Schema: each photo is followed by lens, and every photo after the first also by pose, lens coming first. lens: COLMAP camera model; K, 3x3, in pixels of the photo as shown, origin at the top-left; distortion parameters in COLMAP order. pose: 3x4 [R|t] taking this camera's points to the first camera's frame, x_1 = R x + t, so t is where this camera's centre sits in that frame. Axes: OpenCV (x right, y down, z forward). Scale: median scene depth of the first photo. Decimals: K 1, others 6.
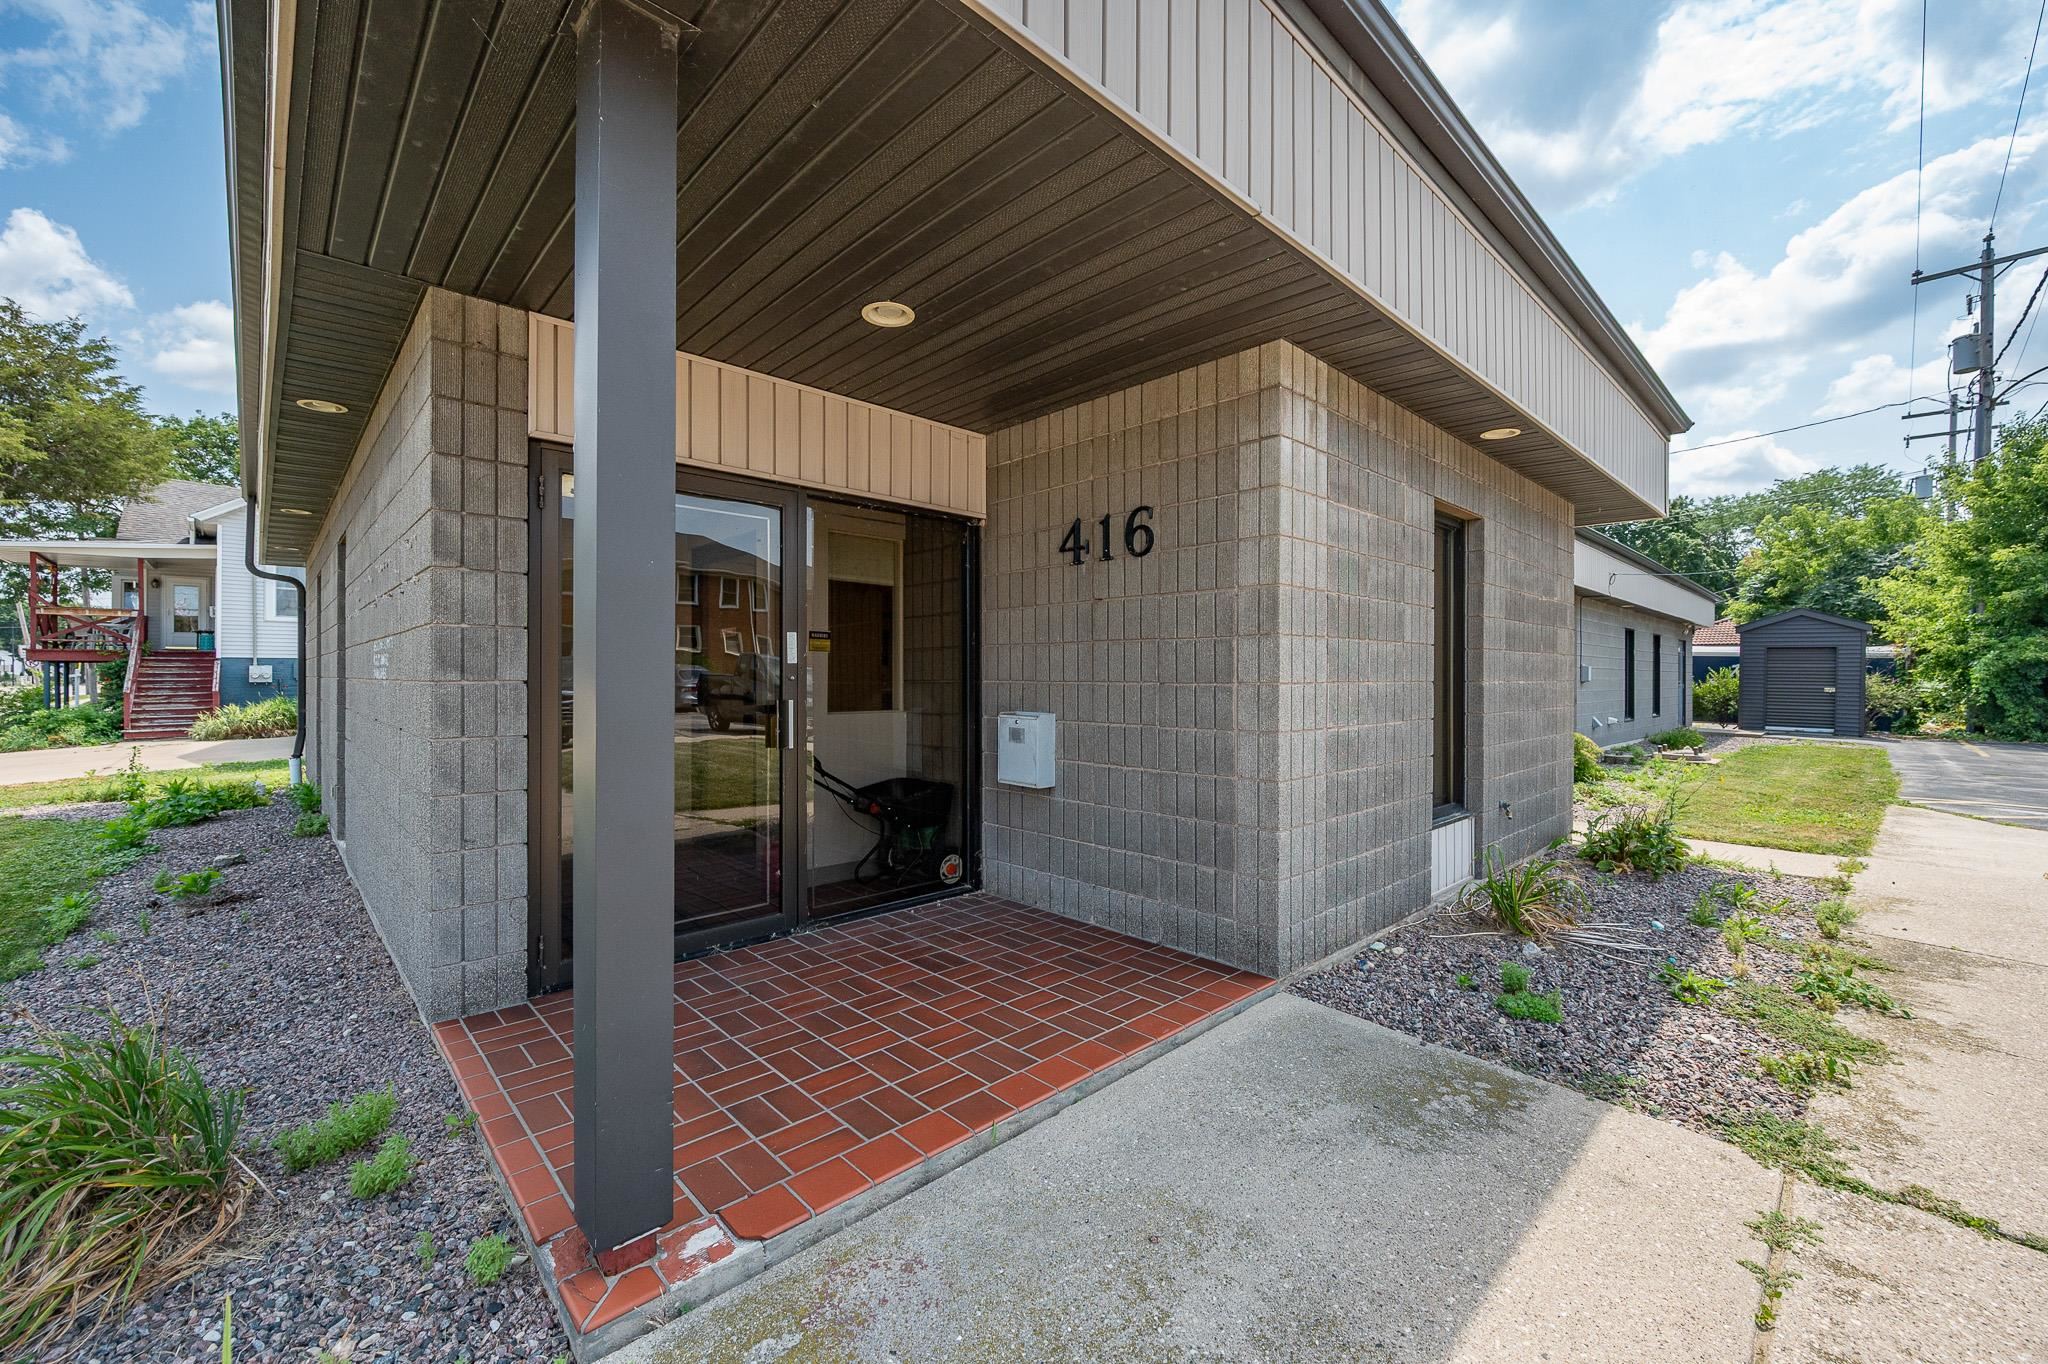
lens RADIAL K [[797.3, 0, 978.8], [0, 797.3, 675.6], [0, 0, 1]] dist [-0.000217, -0.000352]
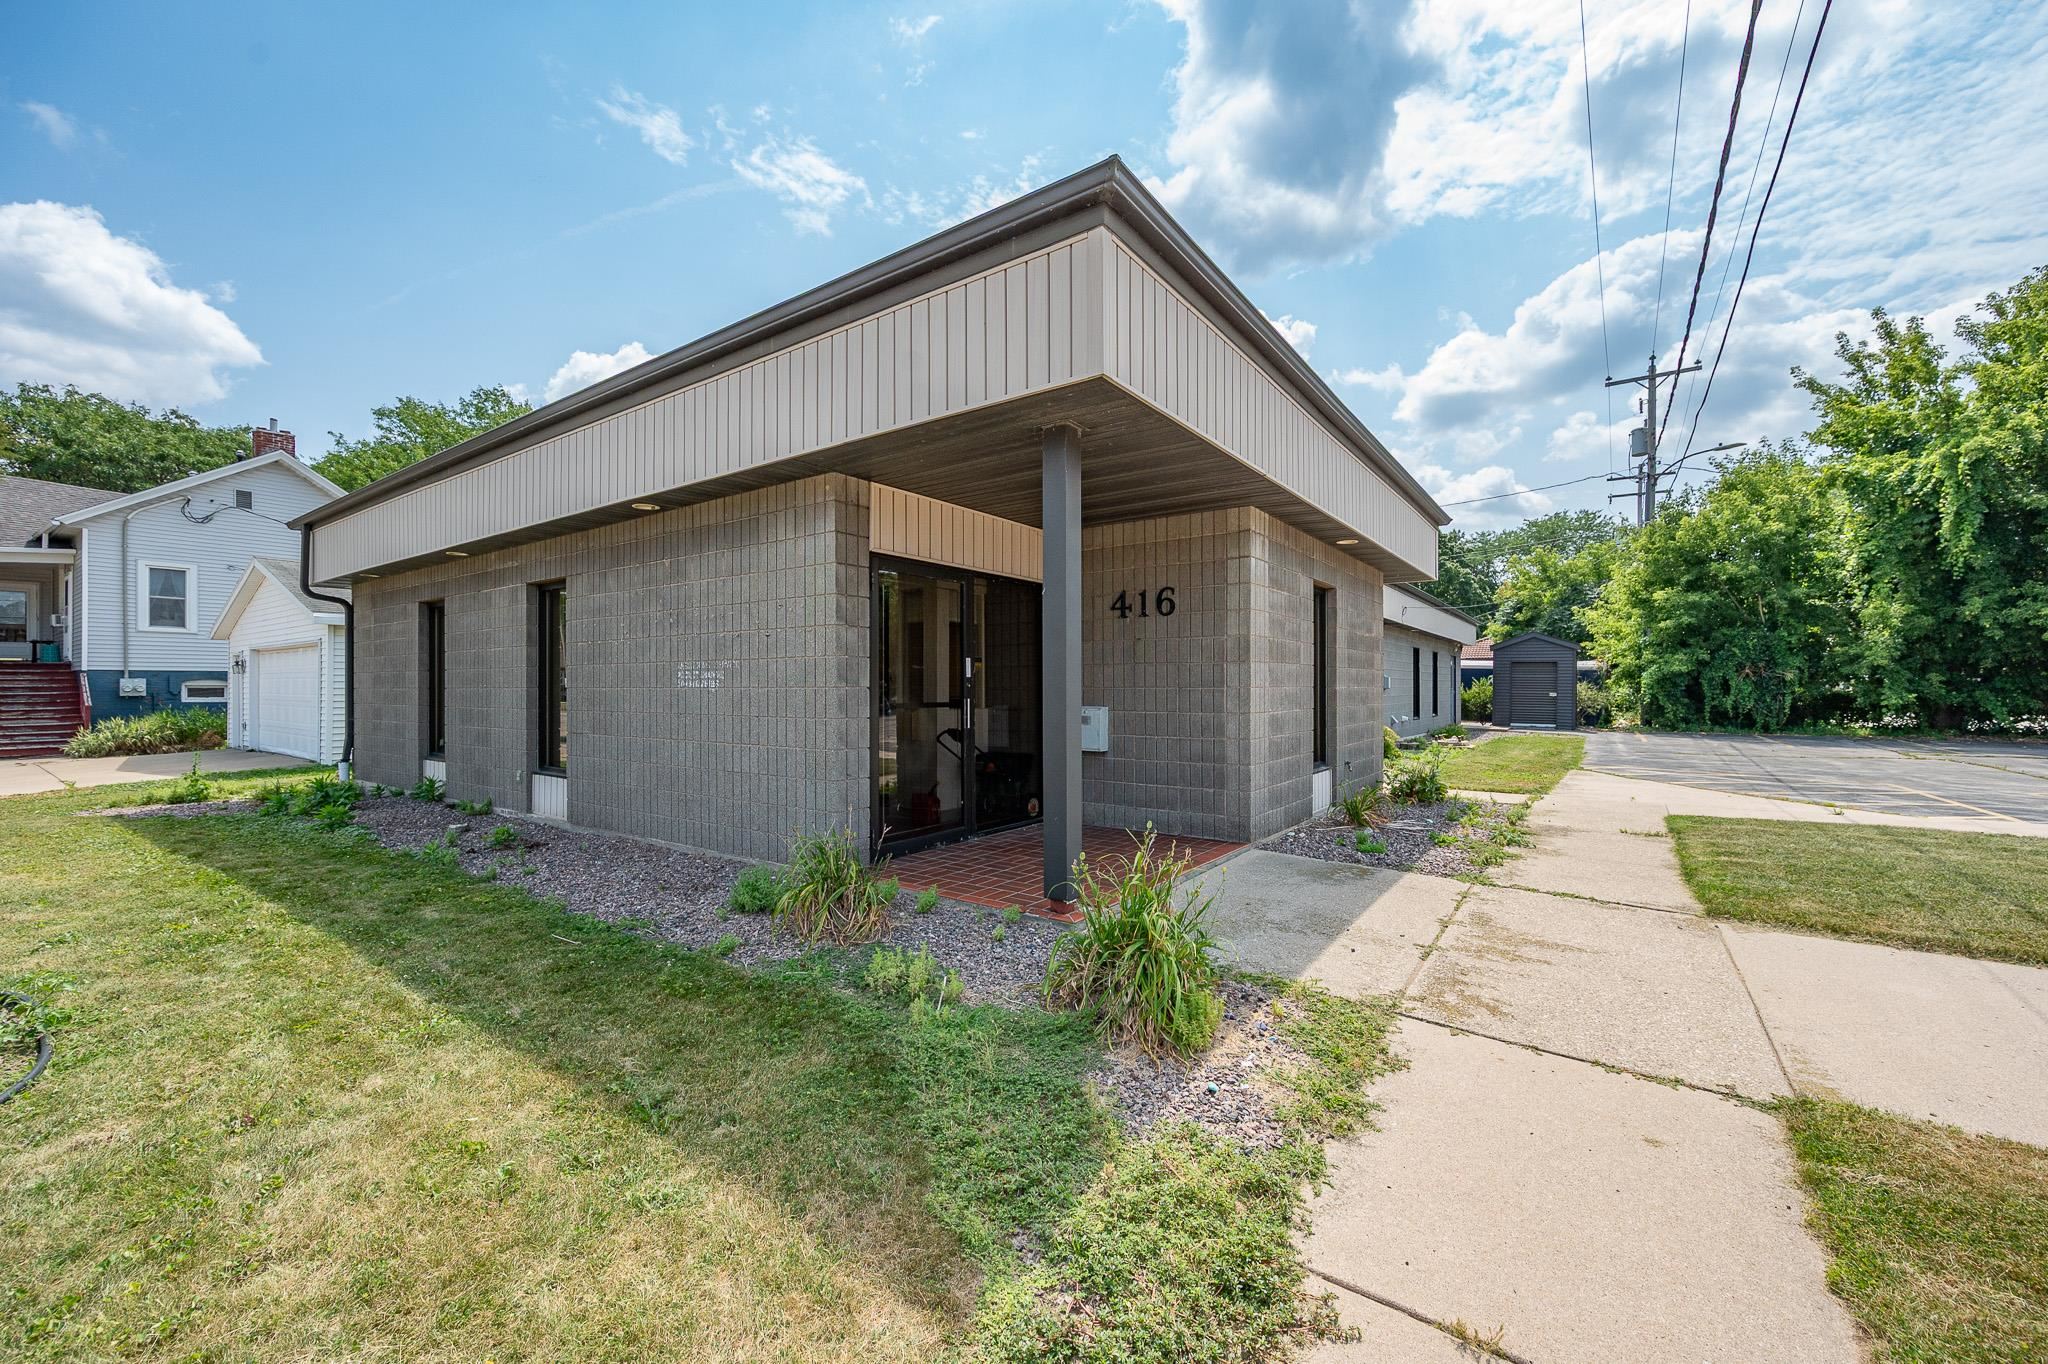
lens RADIAL K [[821.6, 0, 957.5], [0, 821.6, 684.1], [0, 0, 1]] dist [-0.001147, 0.000149]
pose [[0.984812, -0.003226, 0.173596, -0.373177], [0.003800, 0.999988, -0.002974, 0.002946], [-0.173585, 0.003588, 0.984812, -0.461804]]
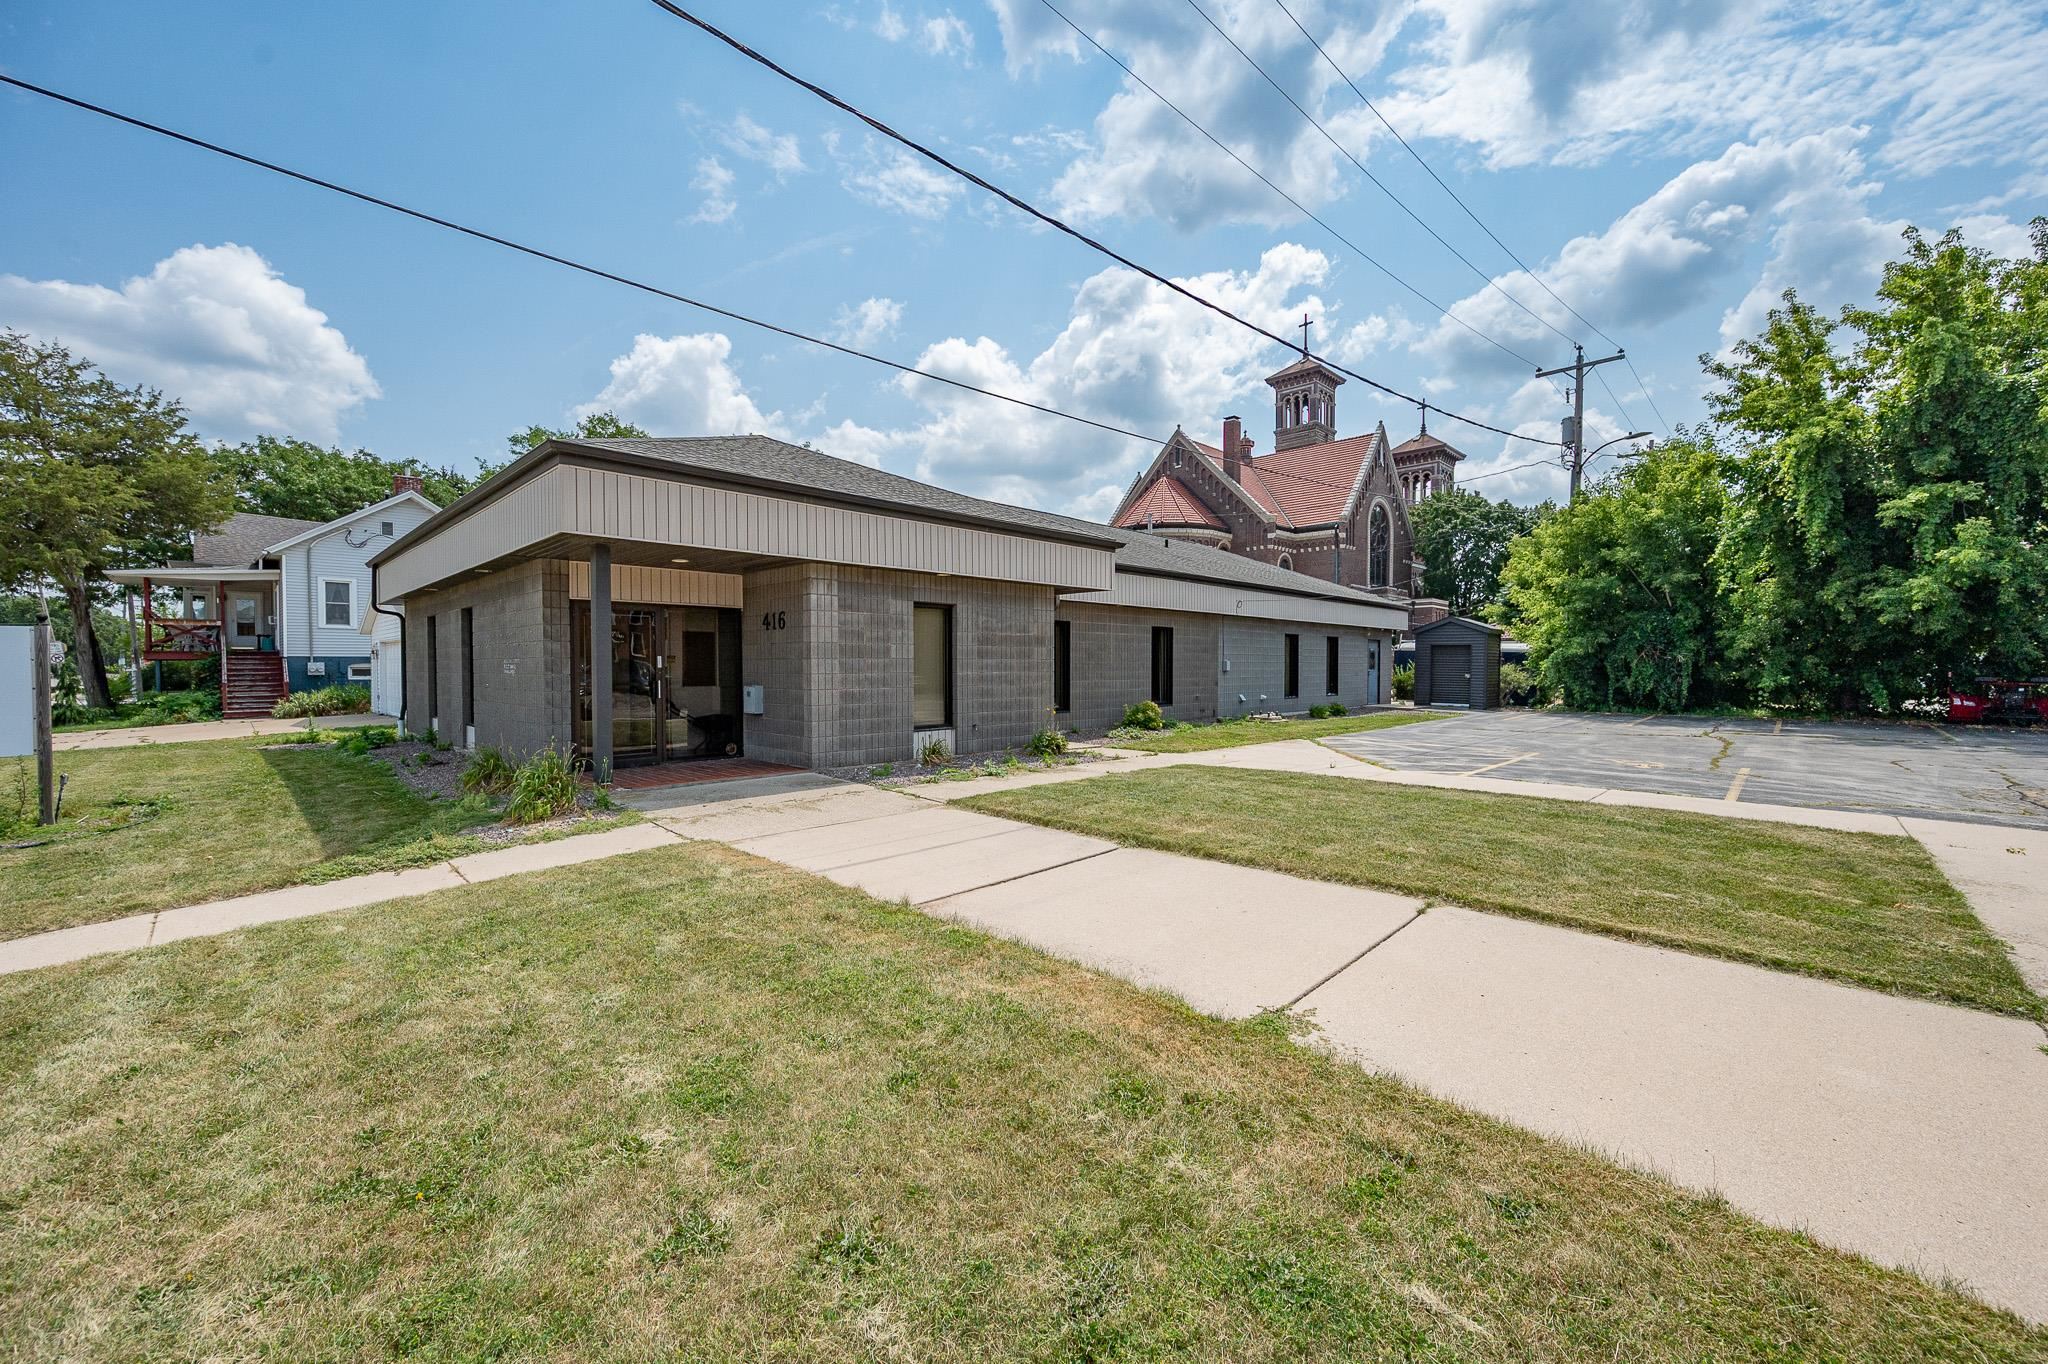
lens RADIAL K [[821.6, 0, 957.5], [0, 821.6, 684.1], [0, 0, 1]] dist [-0.001147, 0.000149]
pose [[0.999985, -0.004439, 0.003160, 0.538457], [0.004364, 0.999716, 0.023427, -0.013789], [-0.003264, -0.023412, 0.999721, -1.265998]]
